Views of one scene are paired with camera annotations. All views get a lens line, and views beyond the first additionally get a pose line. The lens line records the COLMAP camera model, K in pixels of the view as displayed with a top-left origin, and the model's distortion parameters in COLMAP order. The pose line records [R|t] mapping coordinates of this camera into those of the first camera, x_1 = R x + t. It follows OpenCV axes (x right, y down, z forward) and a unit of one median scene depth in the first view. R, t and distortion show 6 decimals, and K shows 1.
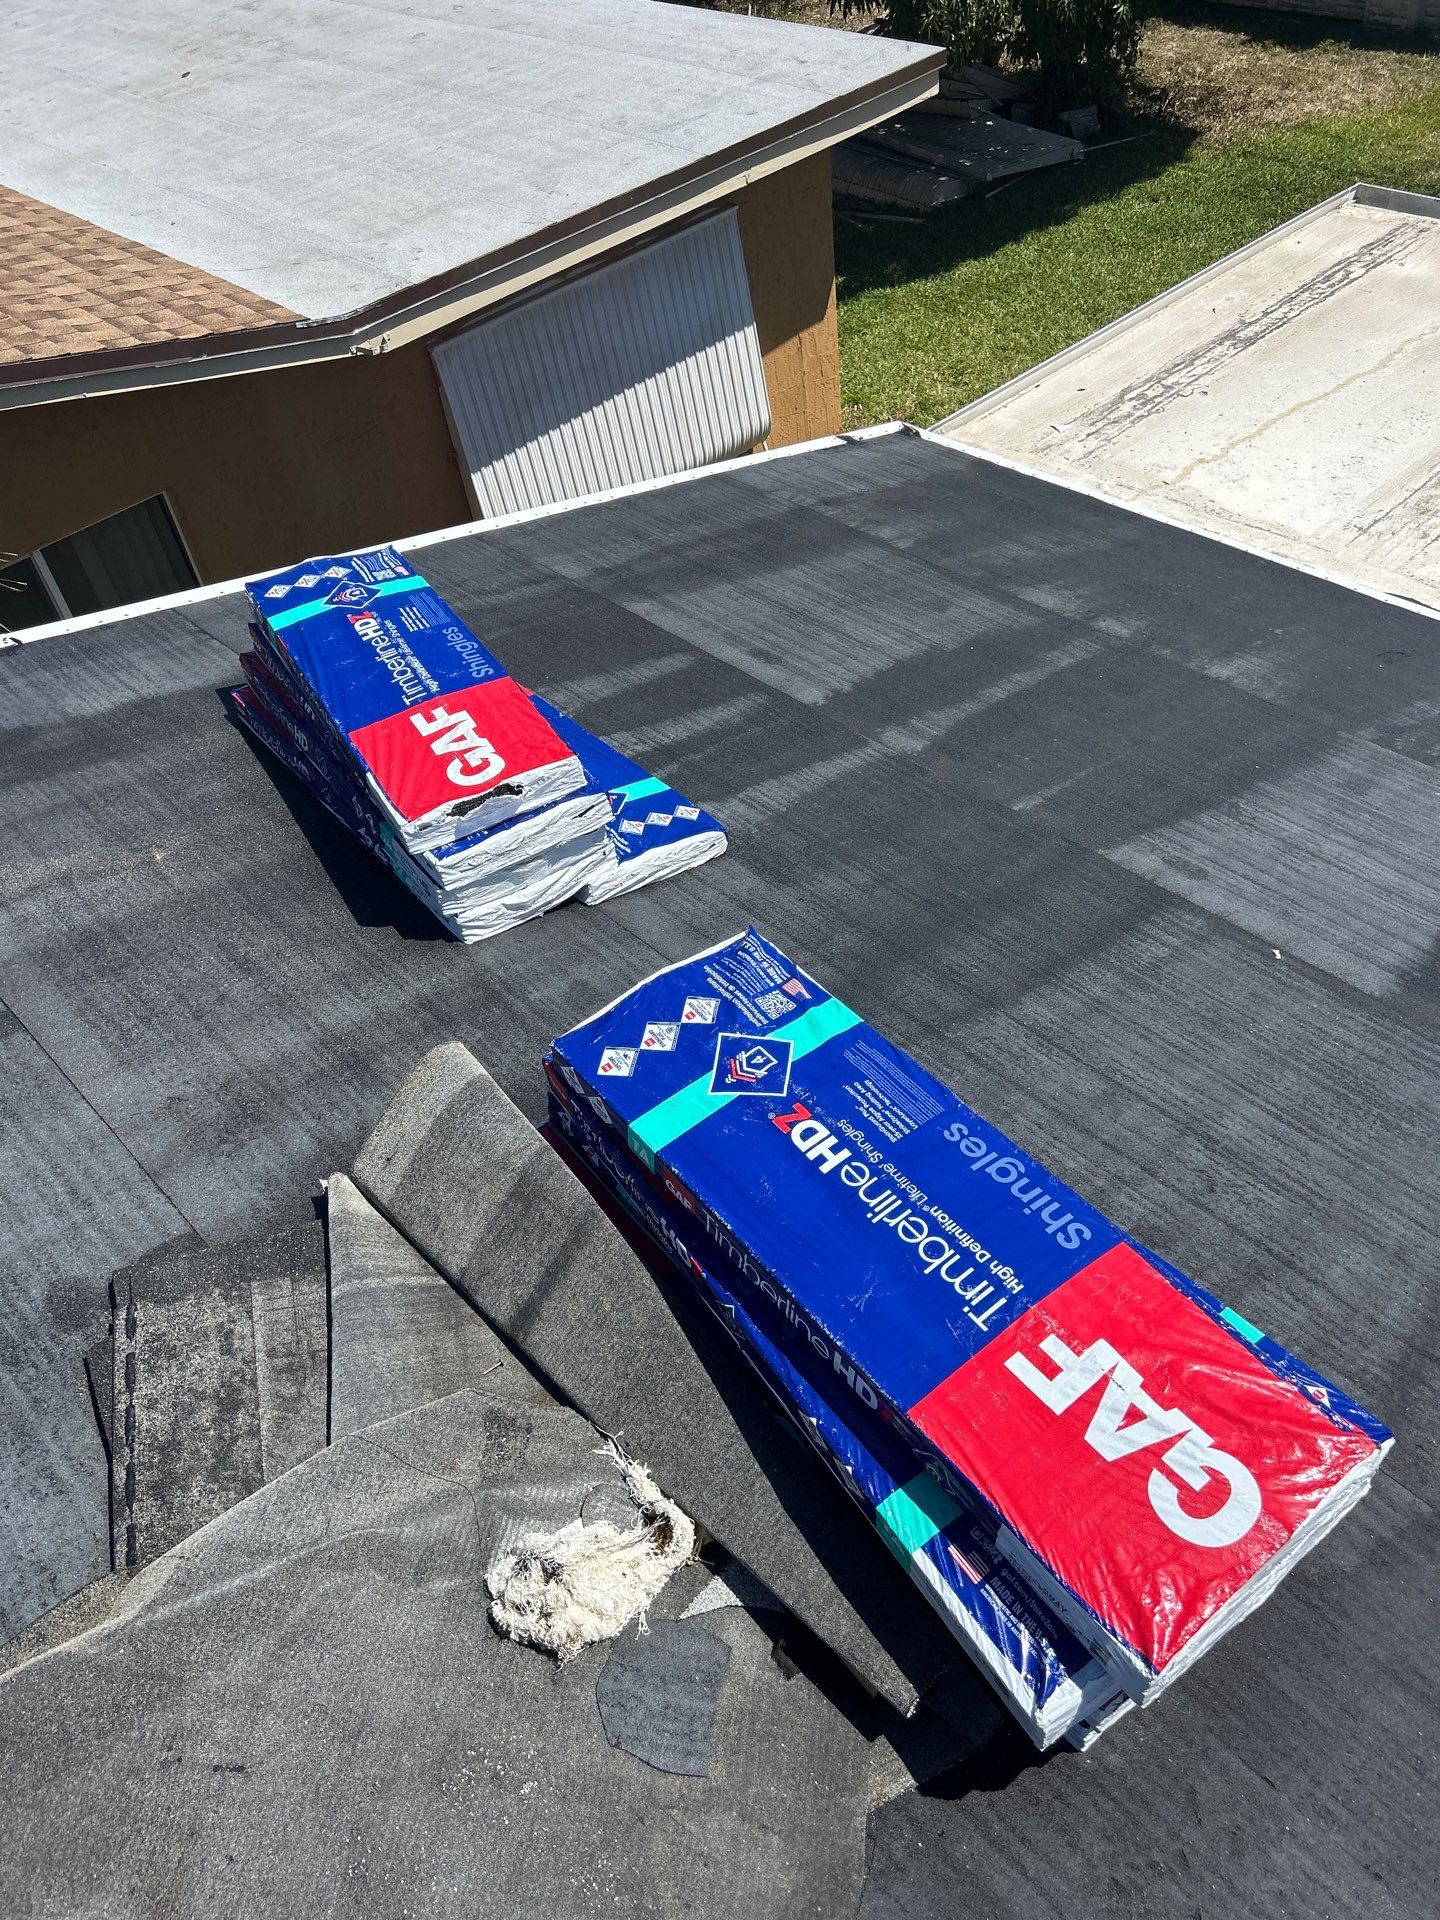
lens RADIAL K [[1405.3, 0, 720.0], [0, 1405.3, 960.0], [0, 0, 1]] dist [0.043702, -0.049743]
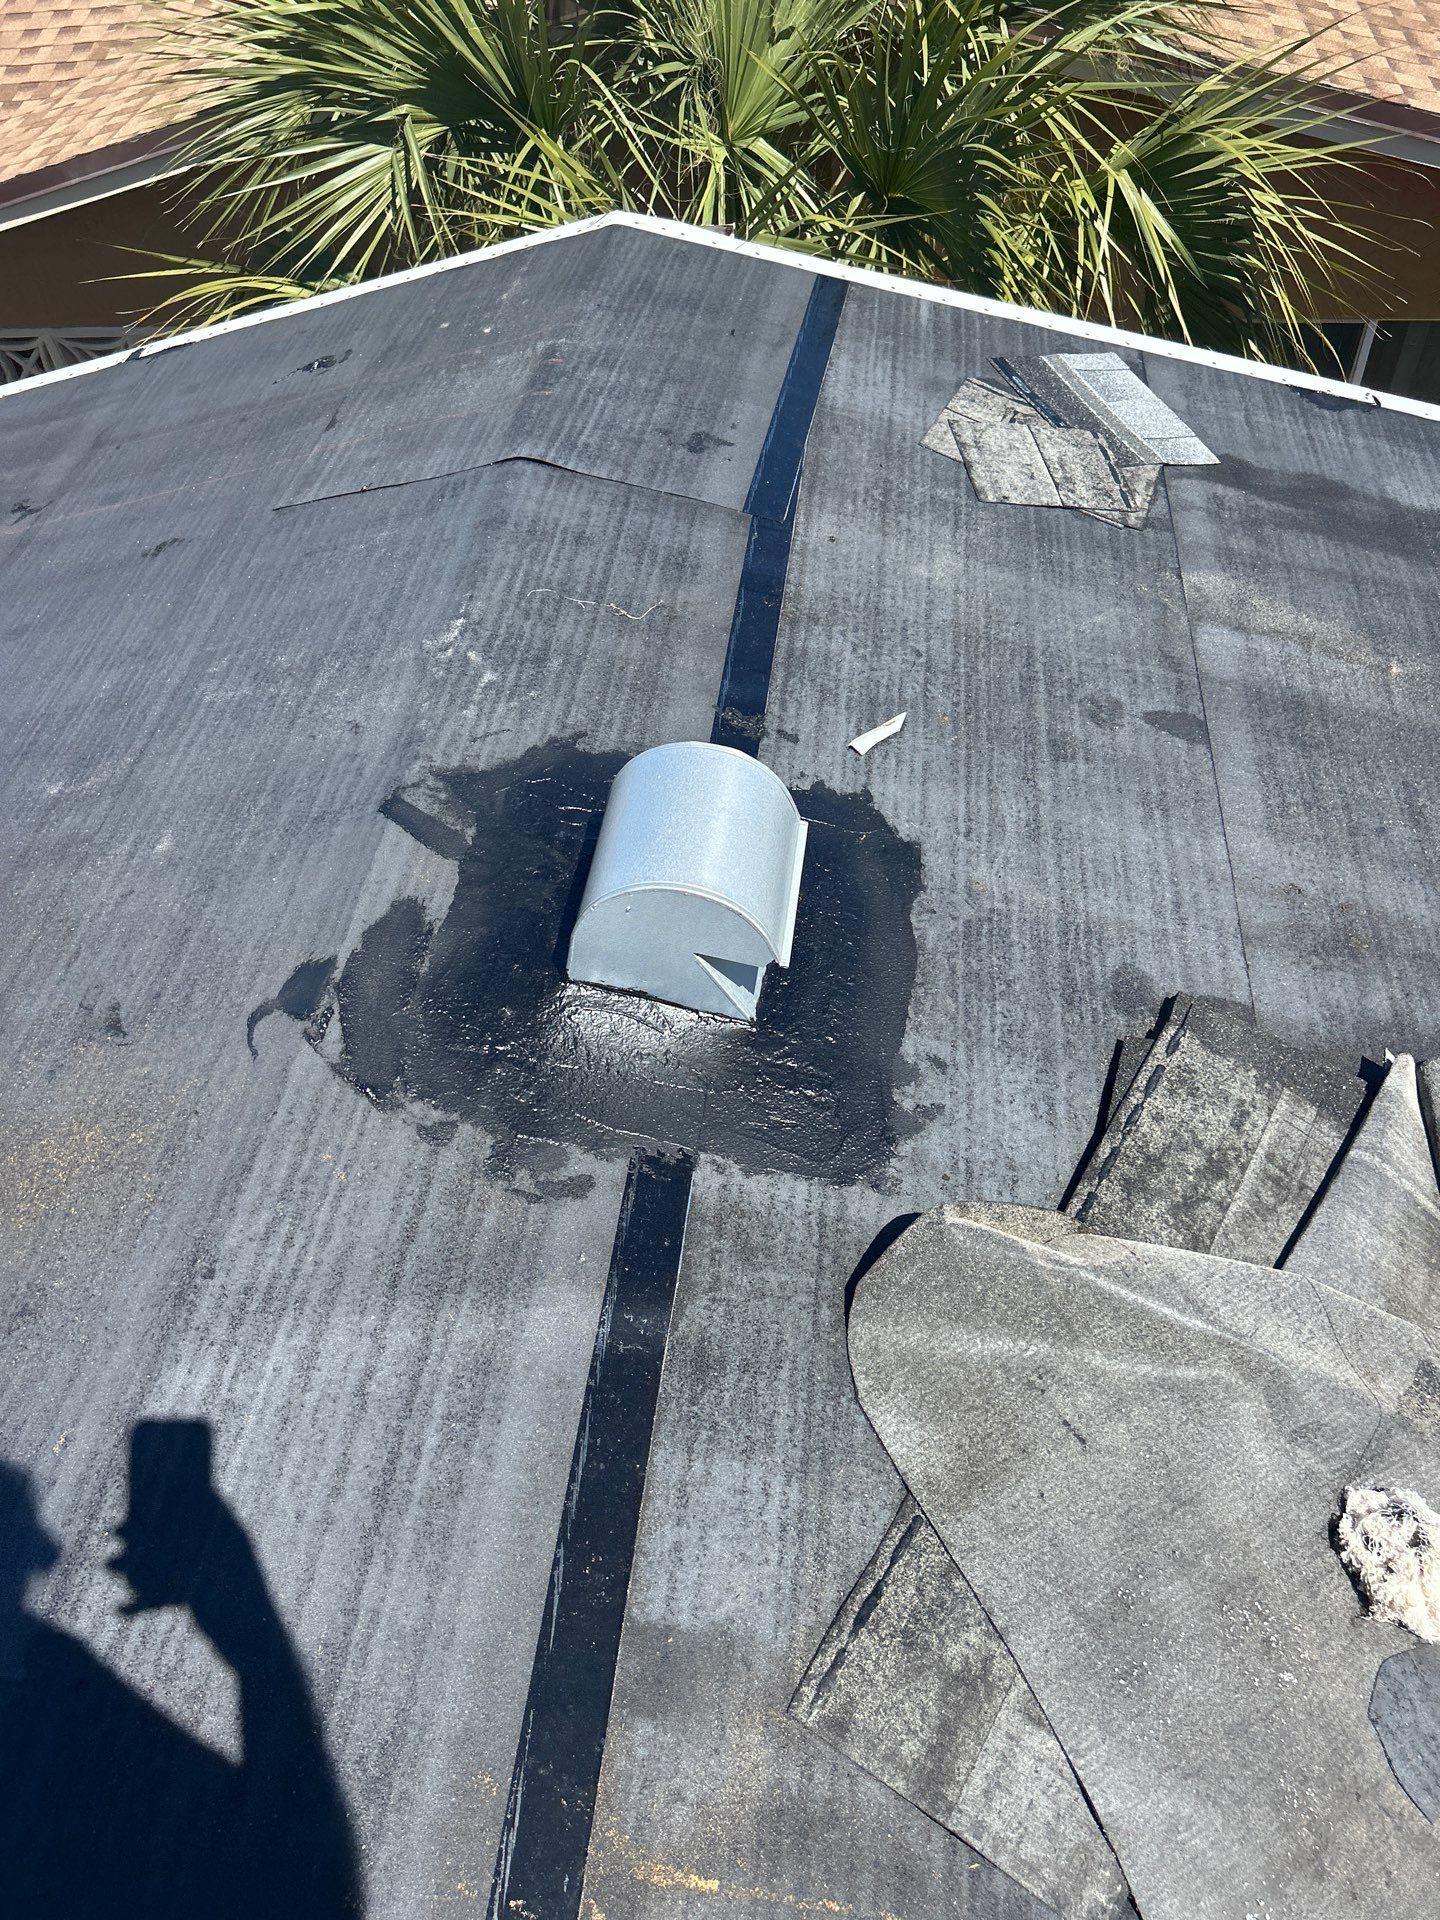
lens RADIAL K [[1405.3, 0, 720.0], [0, 1405.3, 960.0], [0, 0, 1]] dist [0.043702, -0.049743]
pose [[0.647526, 0.624672, -0.436457, -0.223005], [-0.566309, 0.777702, 0.272899, 0.117595], [0.509906, 0.070461, 0.857340, -0.078607]]
